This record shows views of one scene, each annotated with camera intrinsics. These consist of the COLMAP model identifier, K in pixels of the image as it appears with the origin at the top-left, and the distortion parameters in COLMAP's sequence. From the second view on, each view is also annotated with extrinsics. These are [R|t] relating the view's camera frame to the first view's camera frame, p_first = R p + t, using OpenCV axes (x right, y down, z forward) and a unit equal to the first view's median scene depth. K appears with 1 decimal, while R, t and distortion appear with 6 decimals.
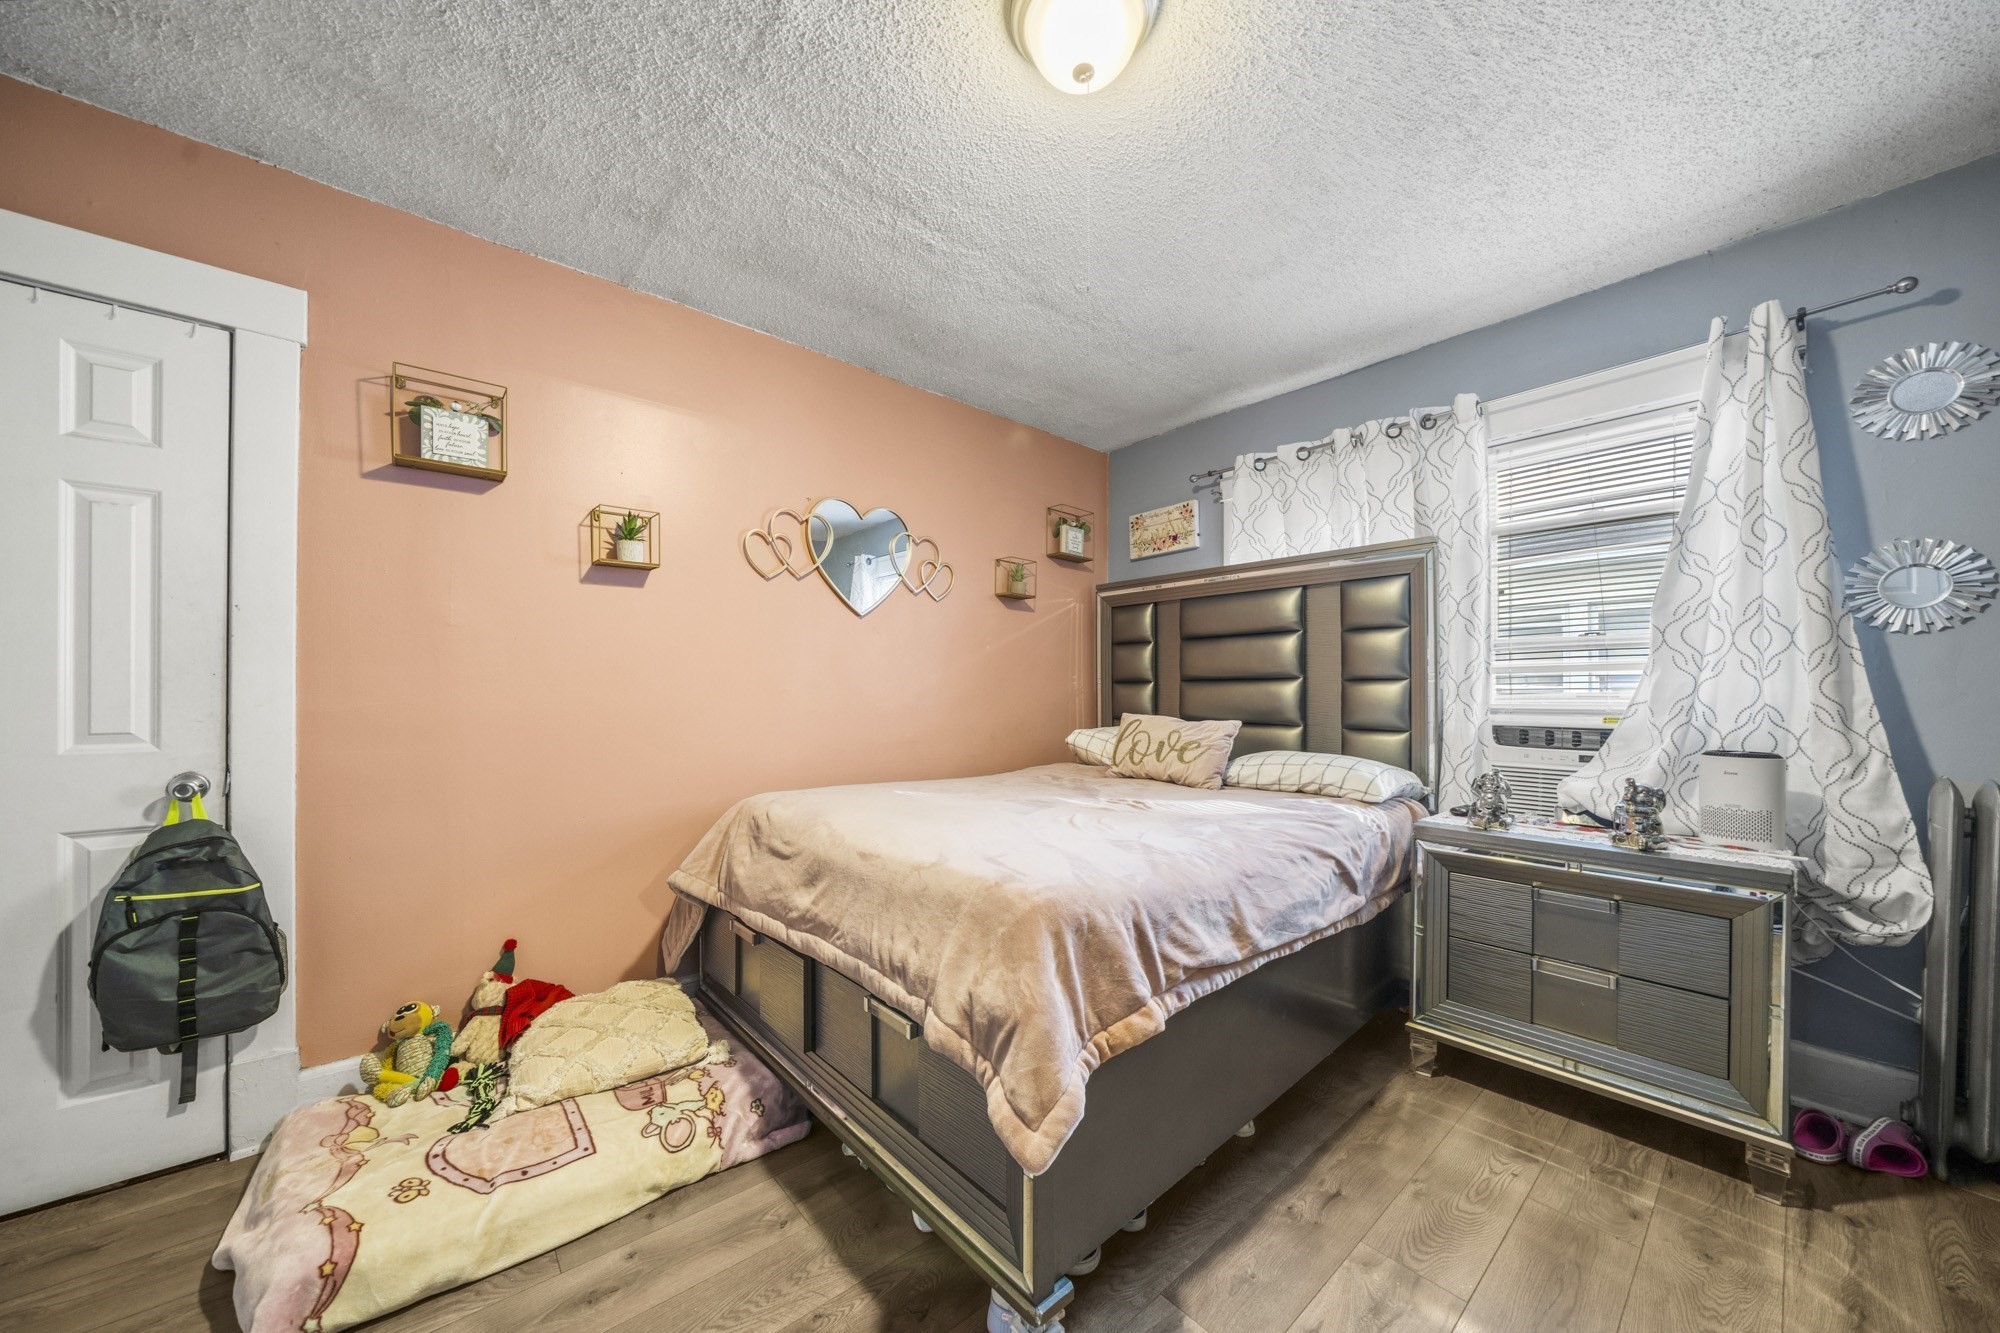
lens RADIAL K [[692.2, 0, 967.2], [0, 692.2, 690.5], [0, 0, 1]] dist [-0.006610, 0.000421]
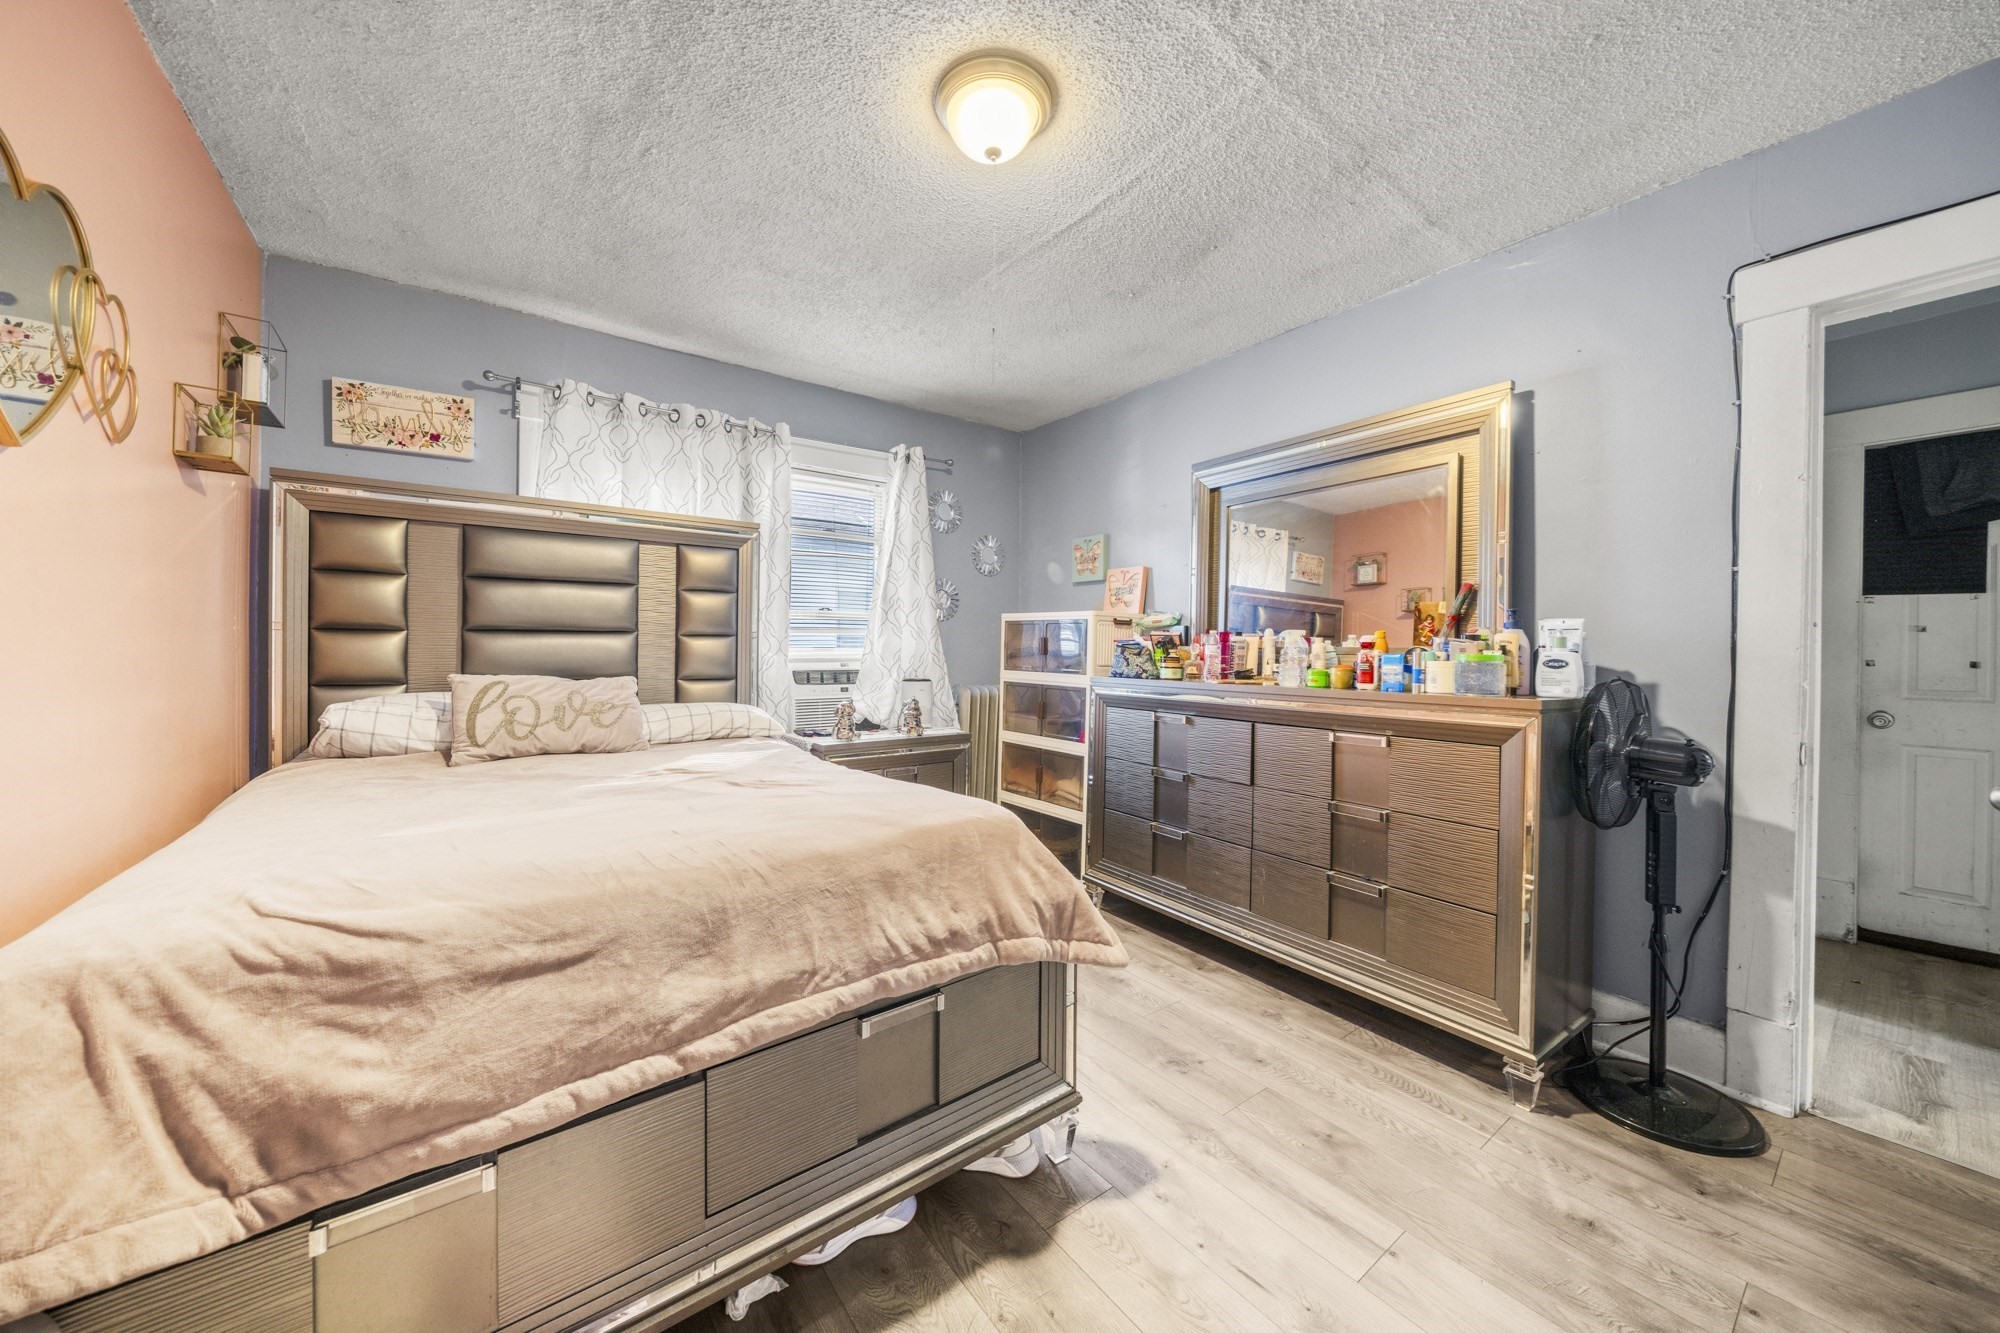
lens RADIAL K [[692.2, 0, 1007.1], [0, 692.2, 661.1], [0, 0, 1]] dist [-0.006610, 0.000421]
pose [[0.035951, -0.017699, 0.999197, -0.533285], [-0.006116, 0.999821, 0.017930, 0.002553], [-0.999335, -0.006756, 0.035836, 0.455193]]
